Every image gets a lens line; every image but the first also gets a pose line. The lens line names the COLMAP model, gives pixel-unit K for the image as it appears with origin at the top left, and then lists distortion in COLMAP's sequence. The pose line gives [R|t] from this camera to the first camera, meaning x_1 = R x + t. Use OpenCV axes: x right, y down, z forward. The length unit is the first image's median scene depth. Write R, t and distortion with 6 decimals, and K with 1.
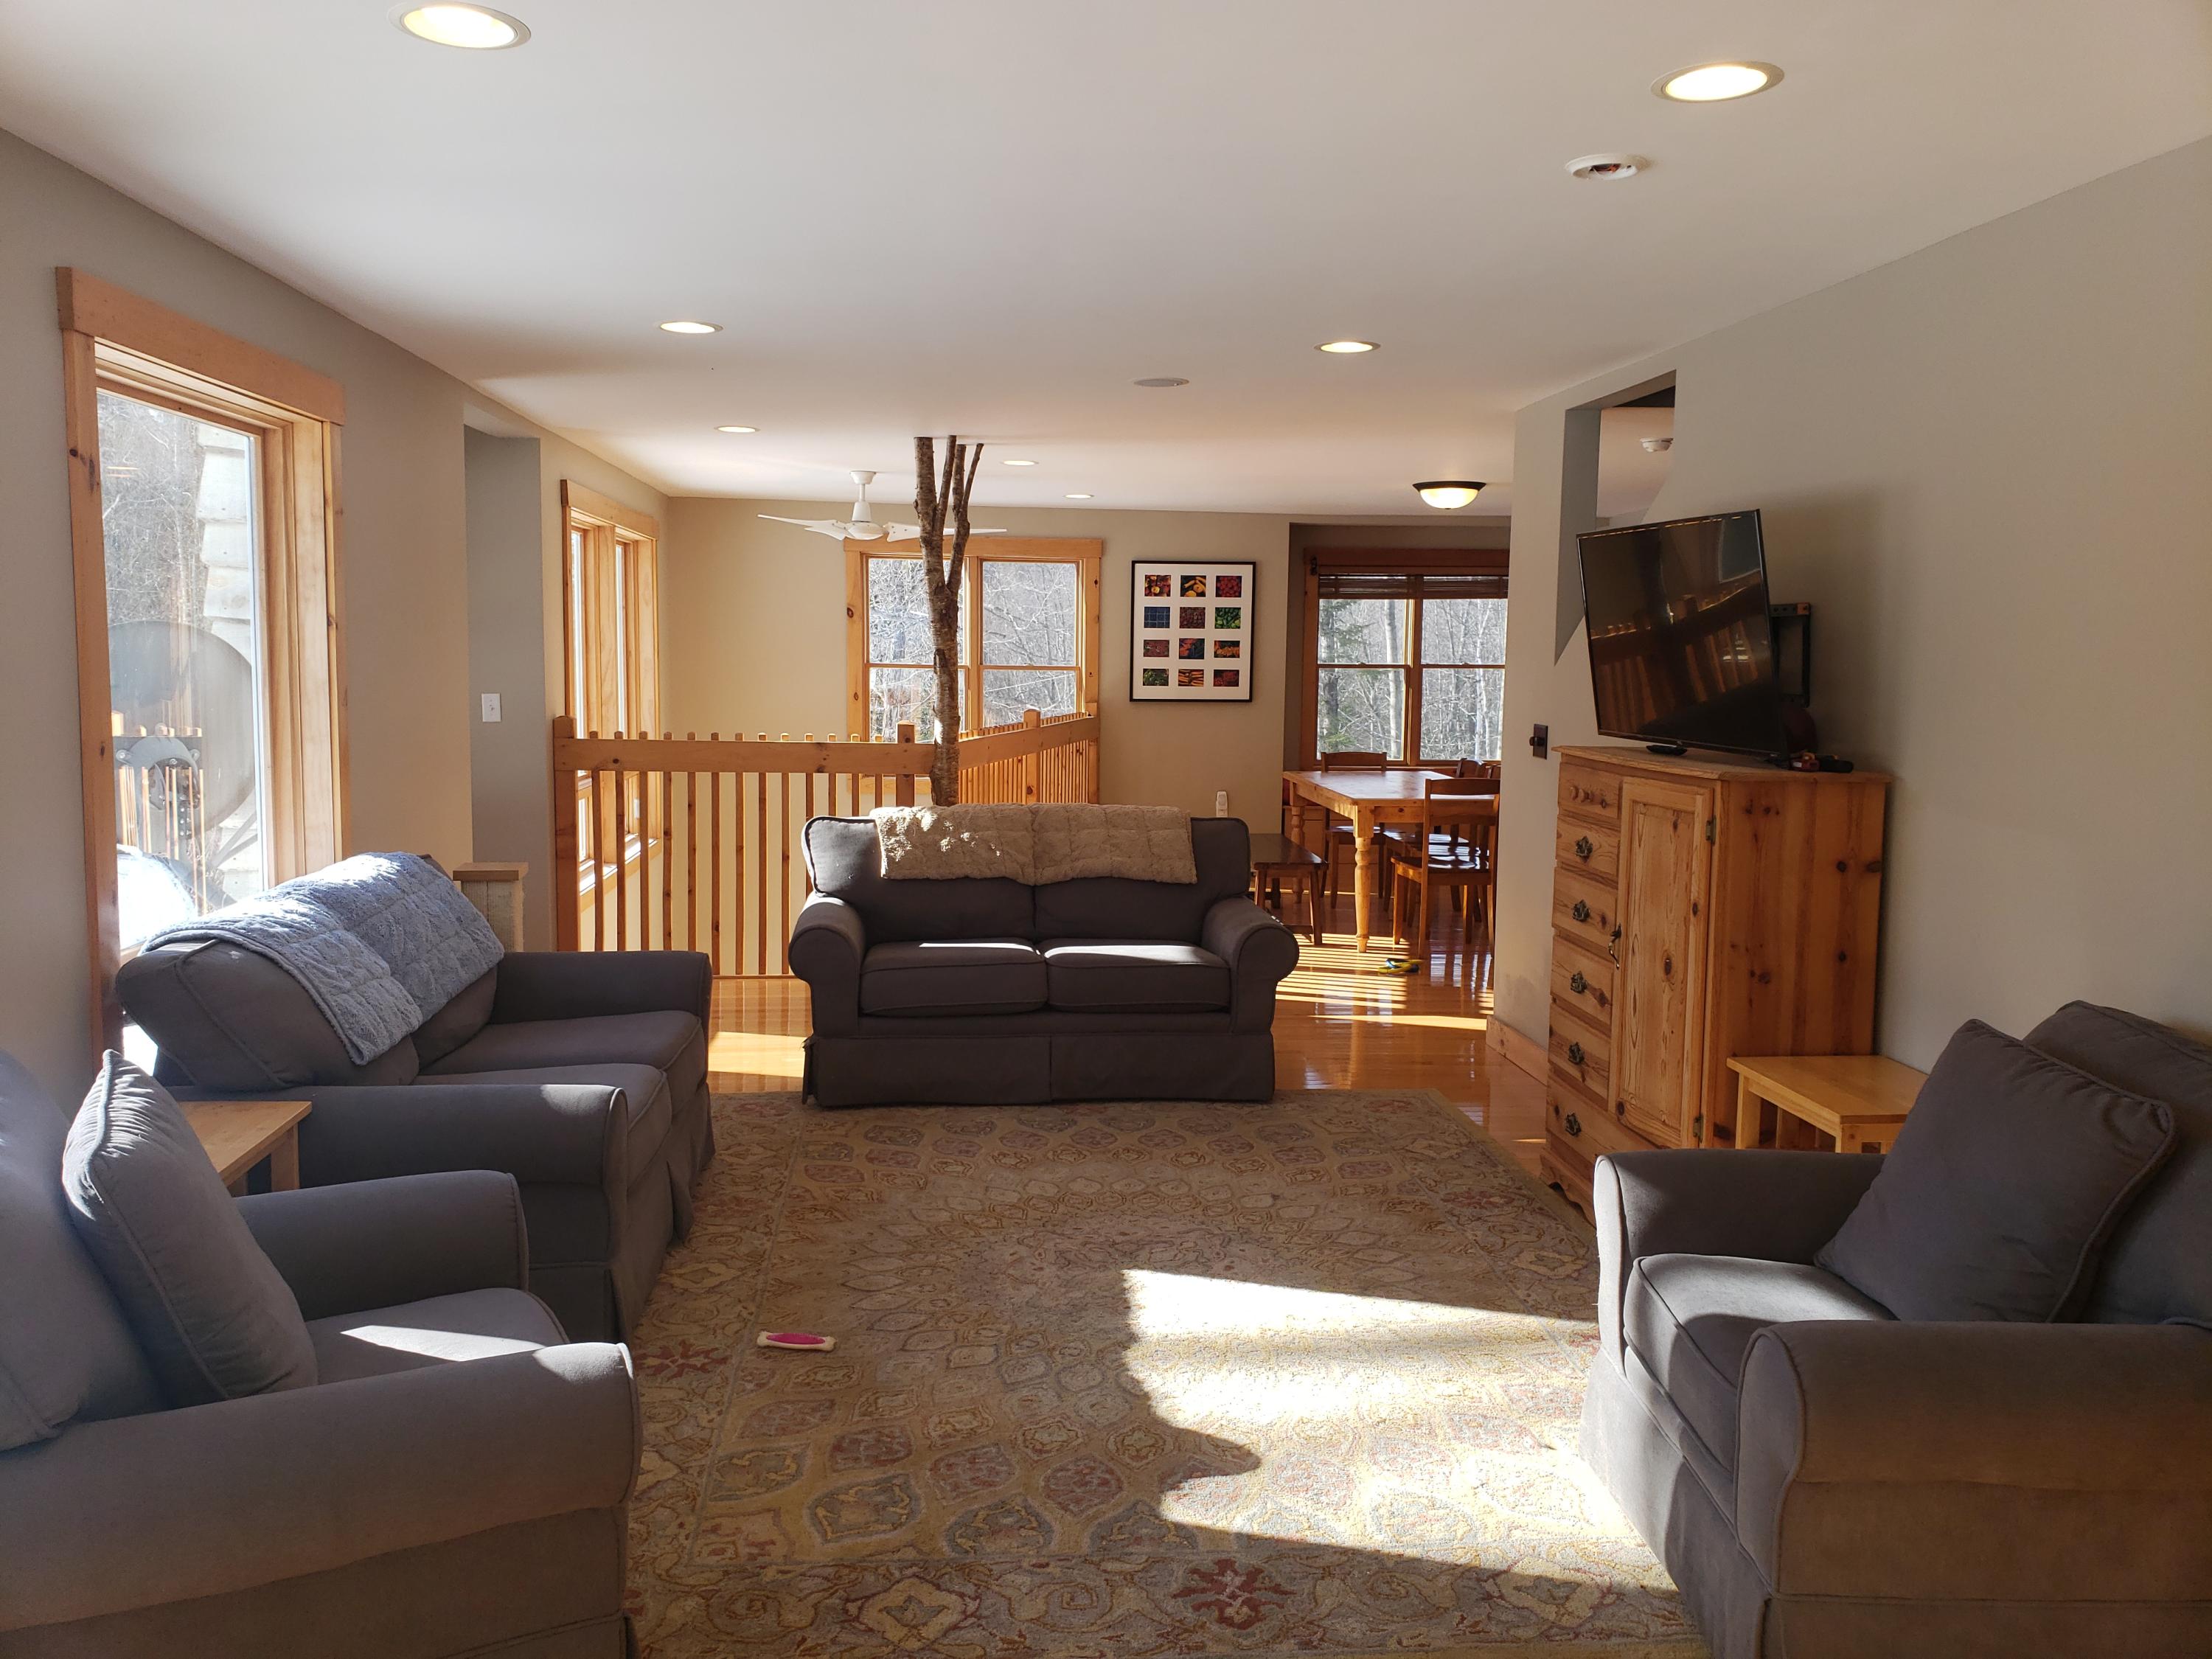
lens RADIAL K [[1732.0, 0, 1103.5], [0, 1732.0, 833.3], [0, 0, 1]] dist [0.045574, -0.033747]
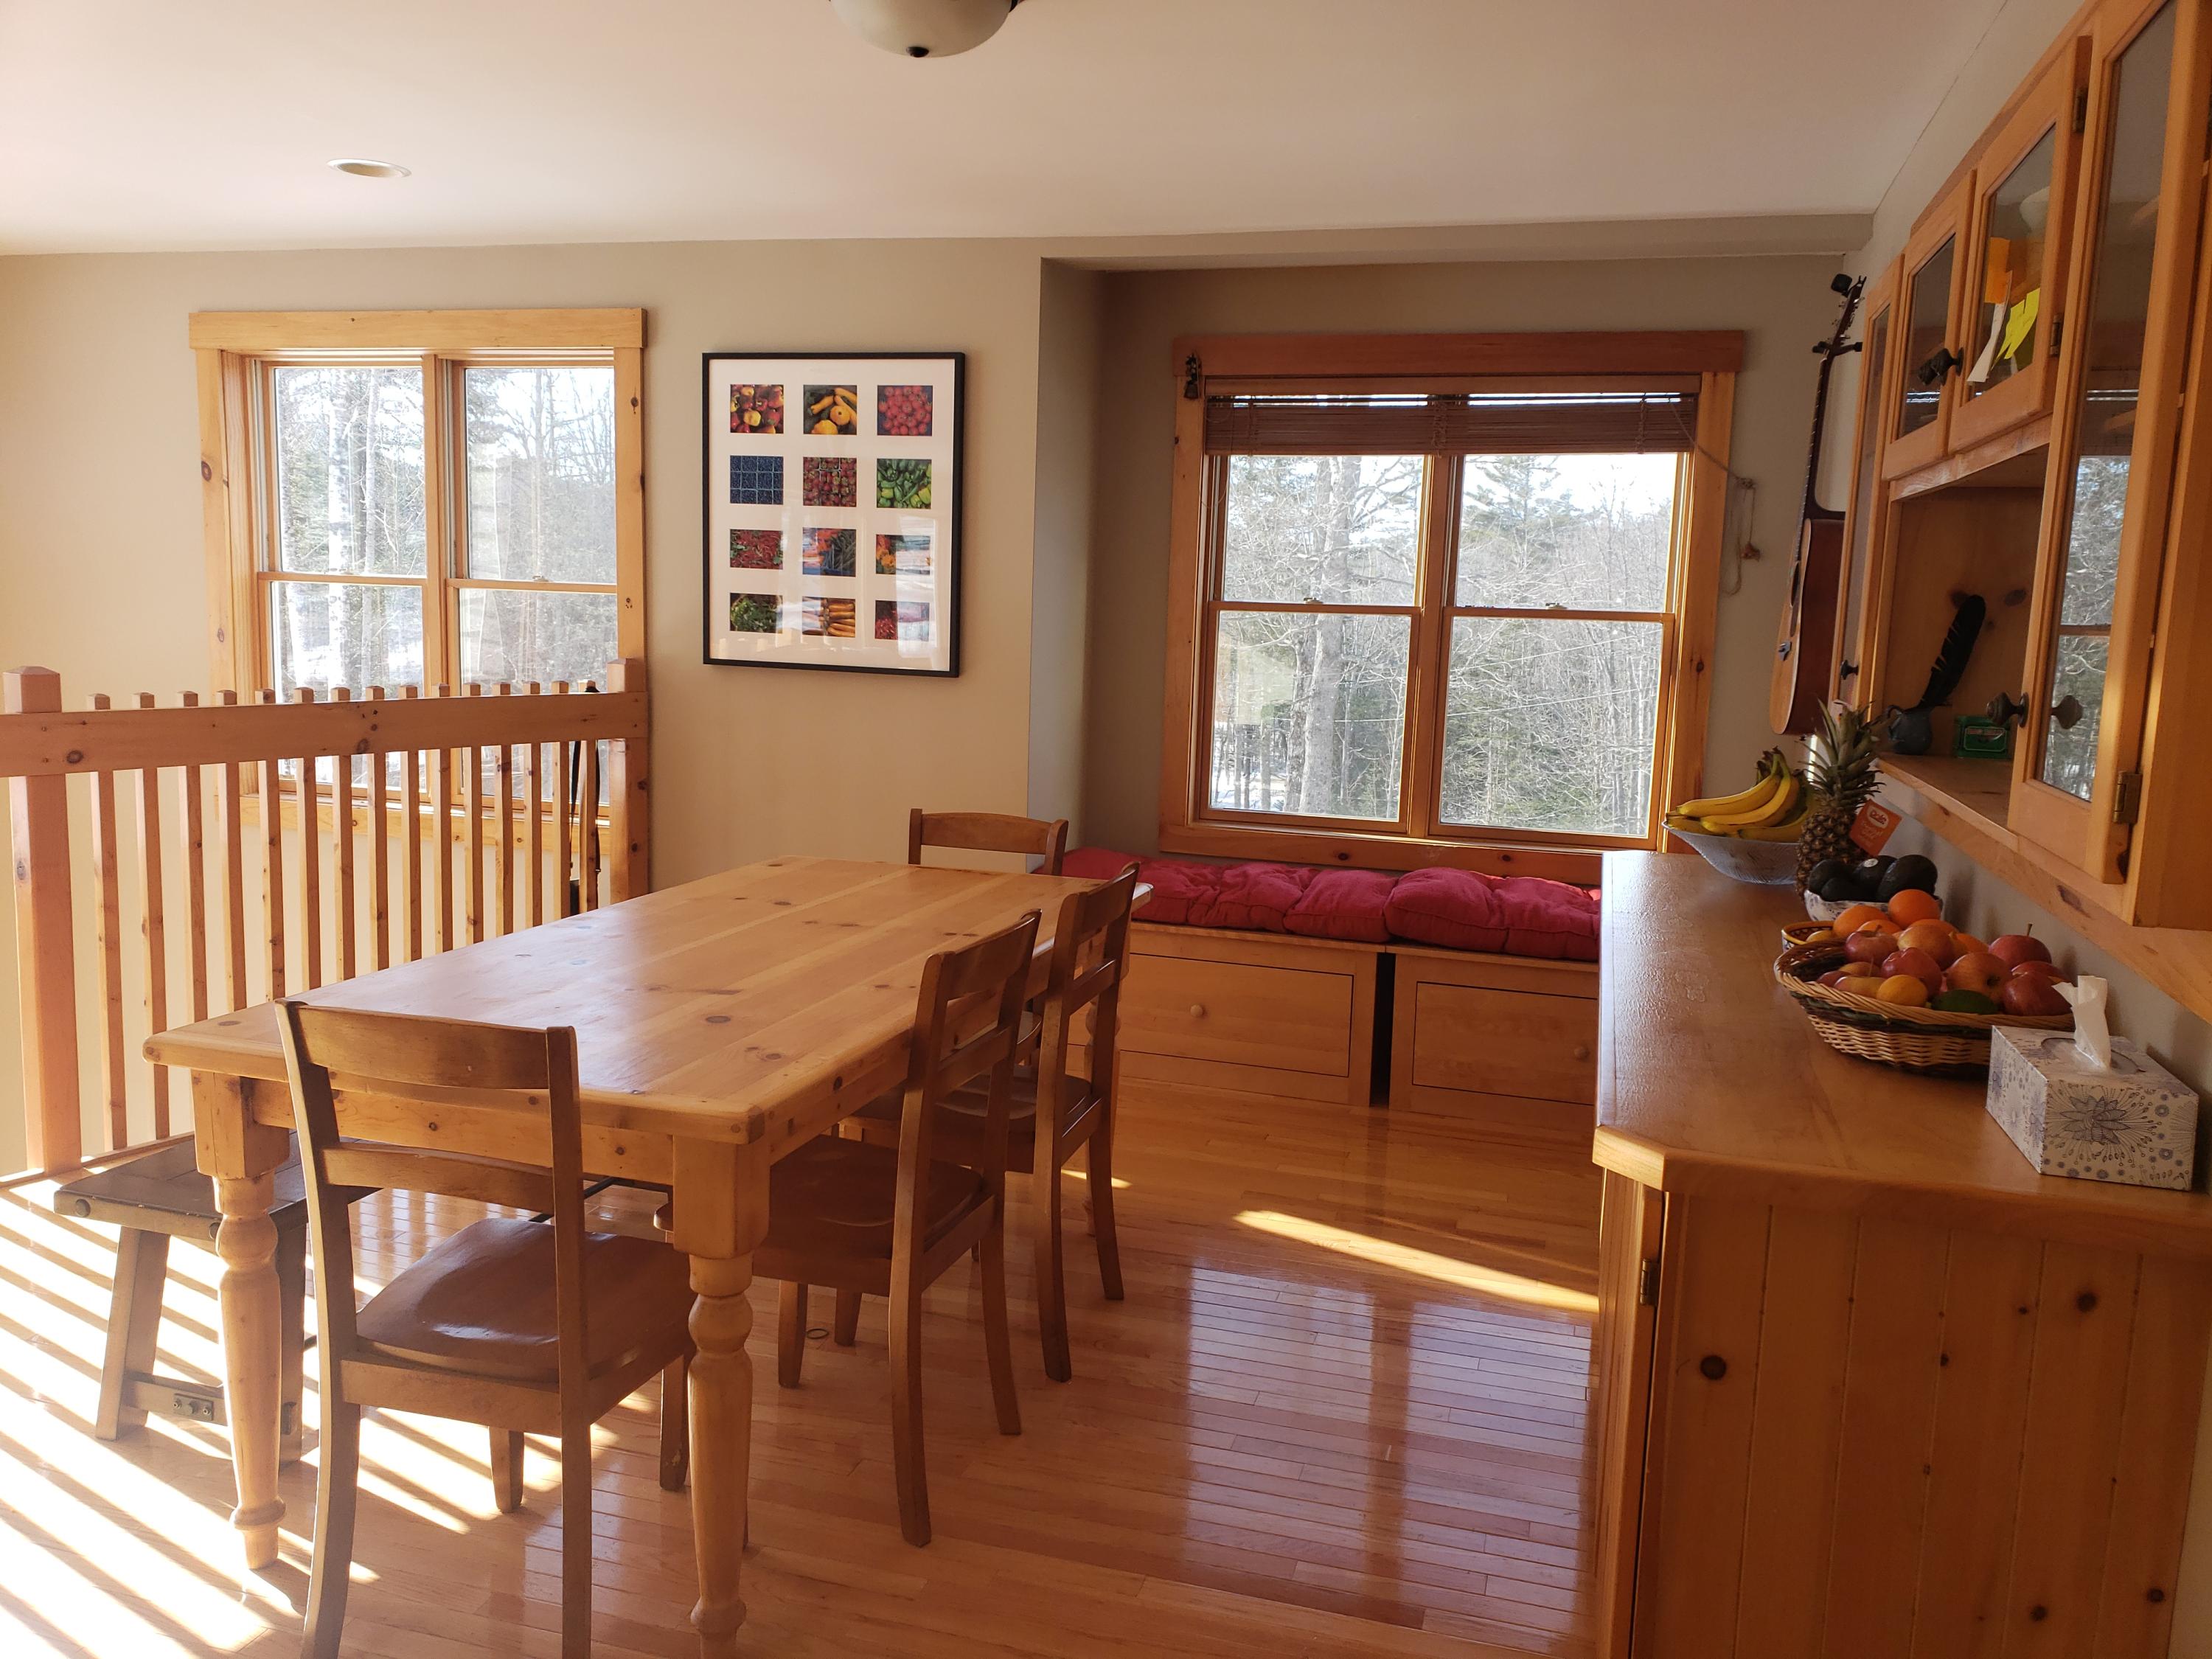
lens RADIAL K [[1732.0, 0, 1076.4], [0, 1732.0, 887.0], [0, 0, 1]] dist [0.045574, -0.033747]
pose [[0.926671, 0.087687, -0.365501, 0.285260], [-0.065720, 0.995227, 0.072142, -0.056324], [0.370083, -0.042832, 0.928011, 0.599375]]
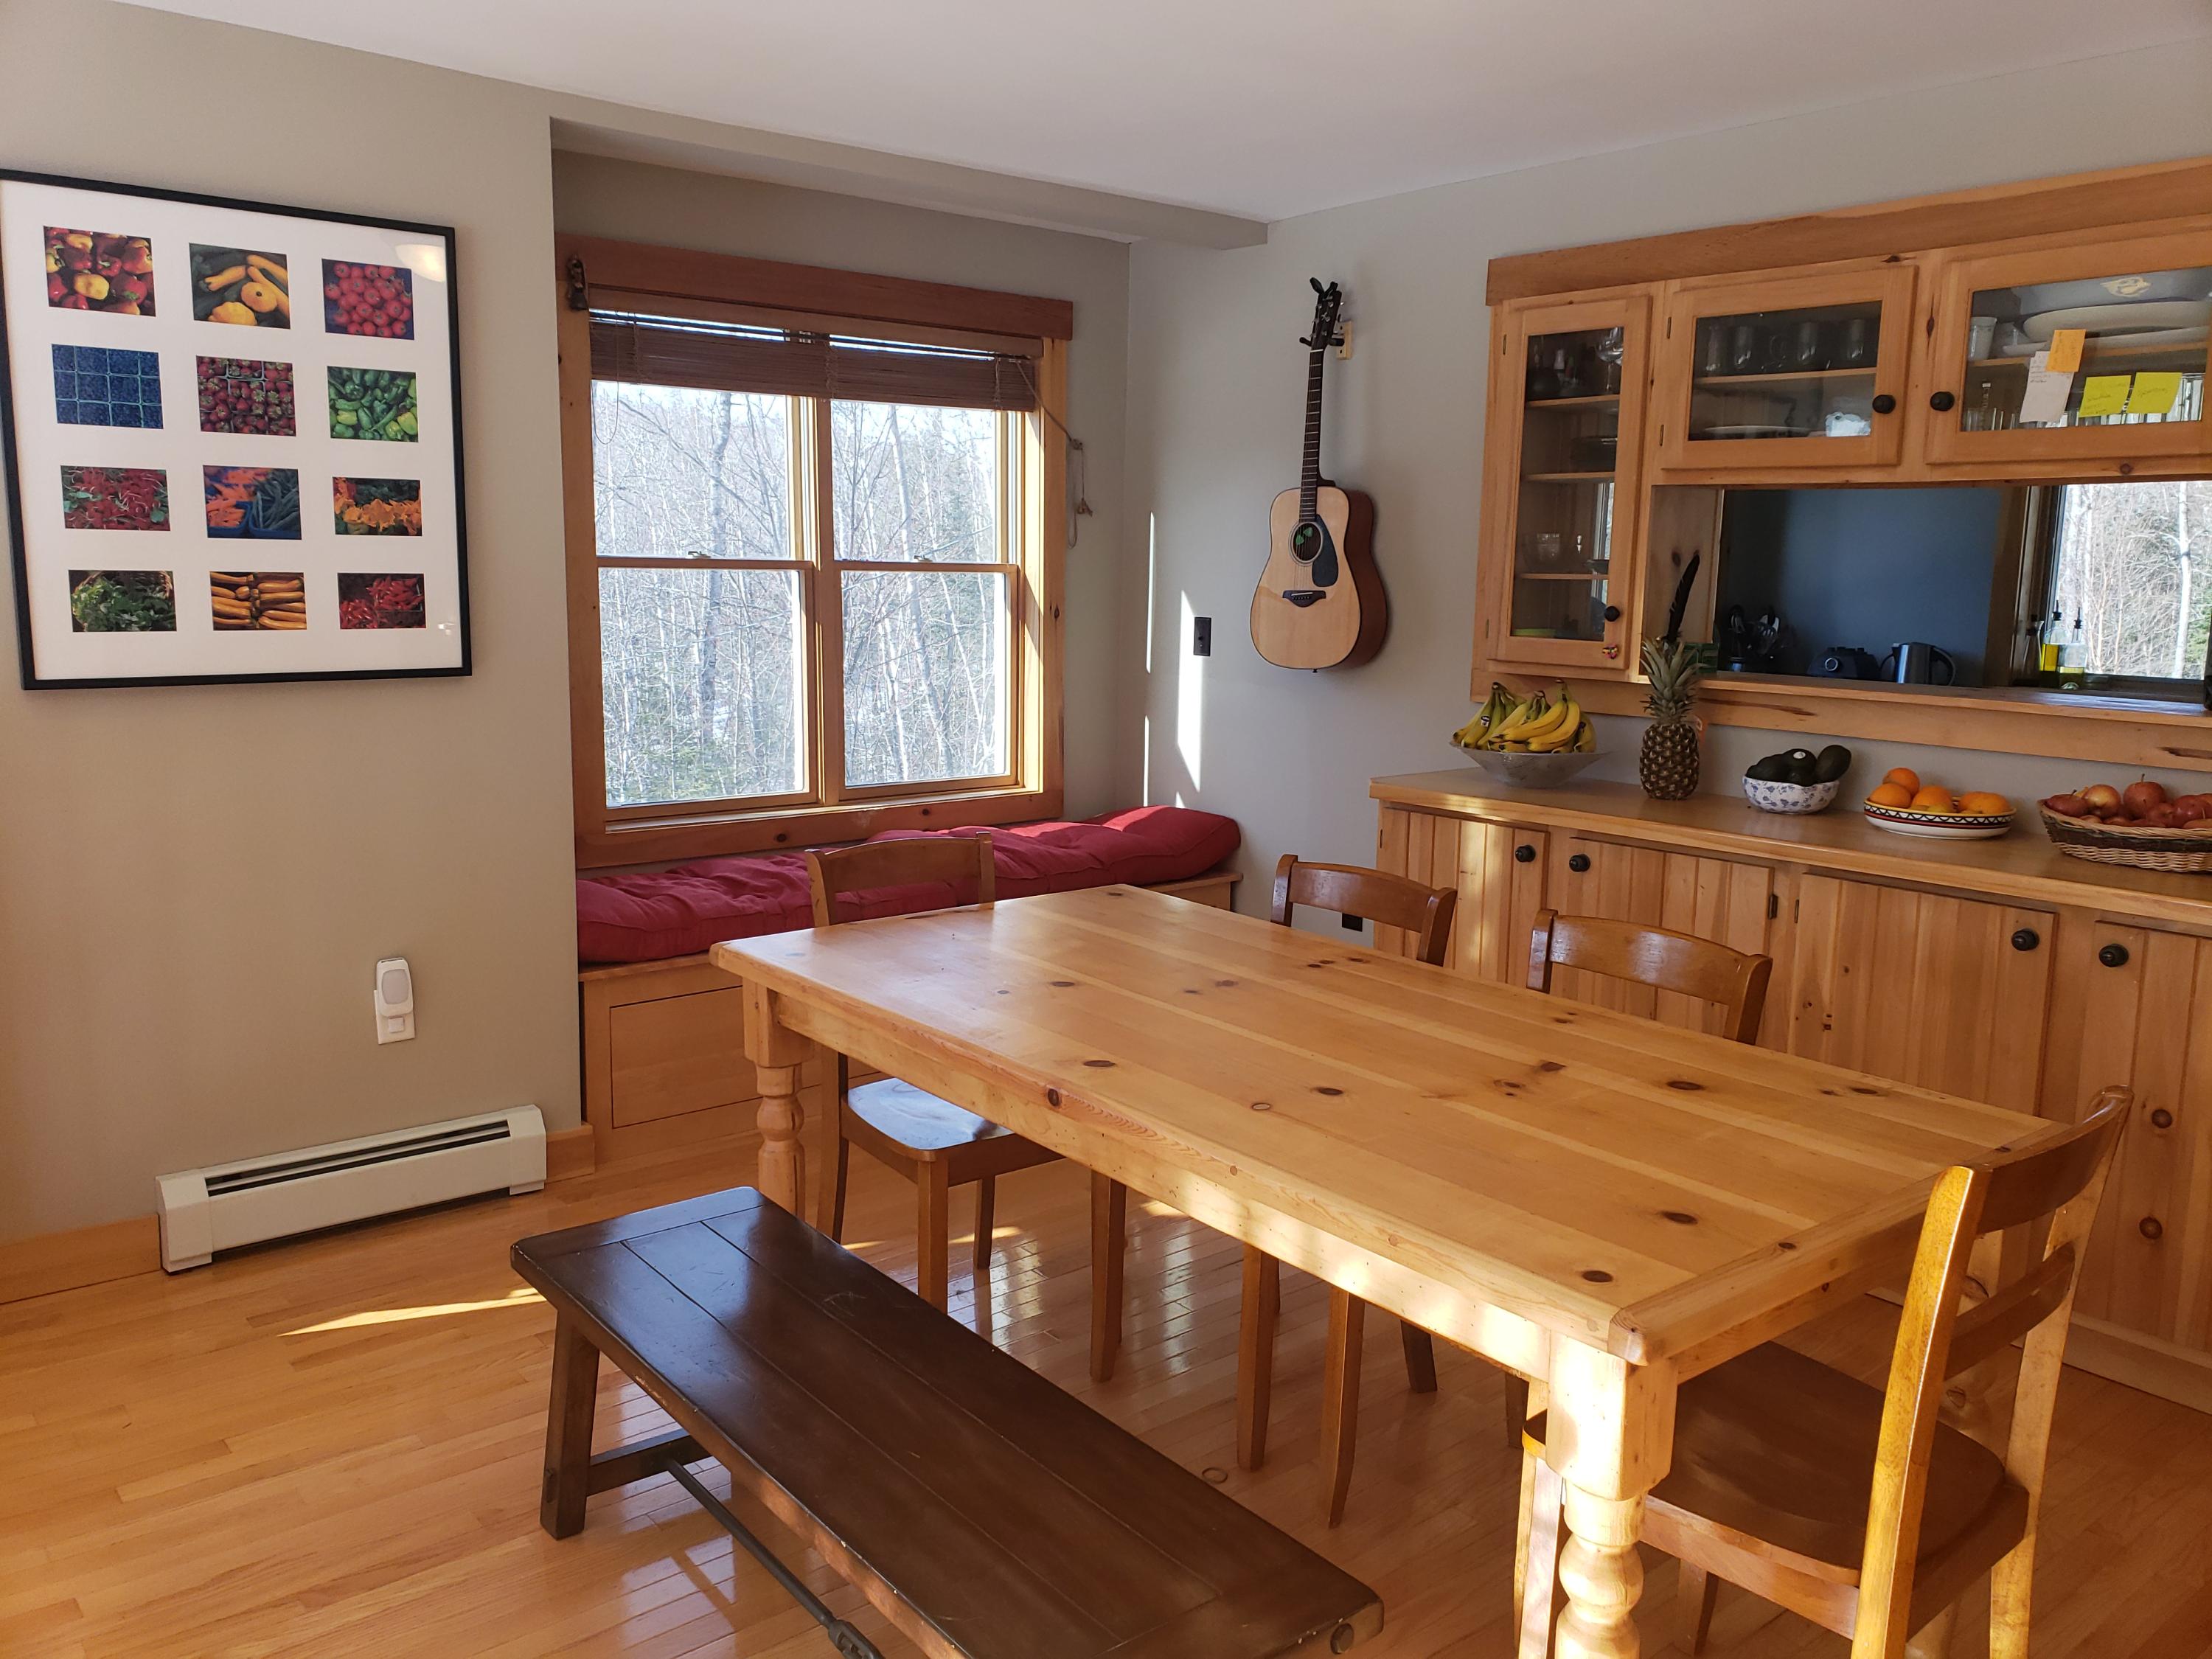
lens RADIAL K [[1732.0, 0, 1106.2], [0, 1732.0, 831.5], [0, 0, 1]] dist [0.045574, -0.033747]
pose [[0.830219, -0.085552, 0.550834, 0.002132], [0.050959, 0.995663, 0.077834, -0.066254], [-0.555104, -0.036550, 0.830978, 0.667051]]
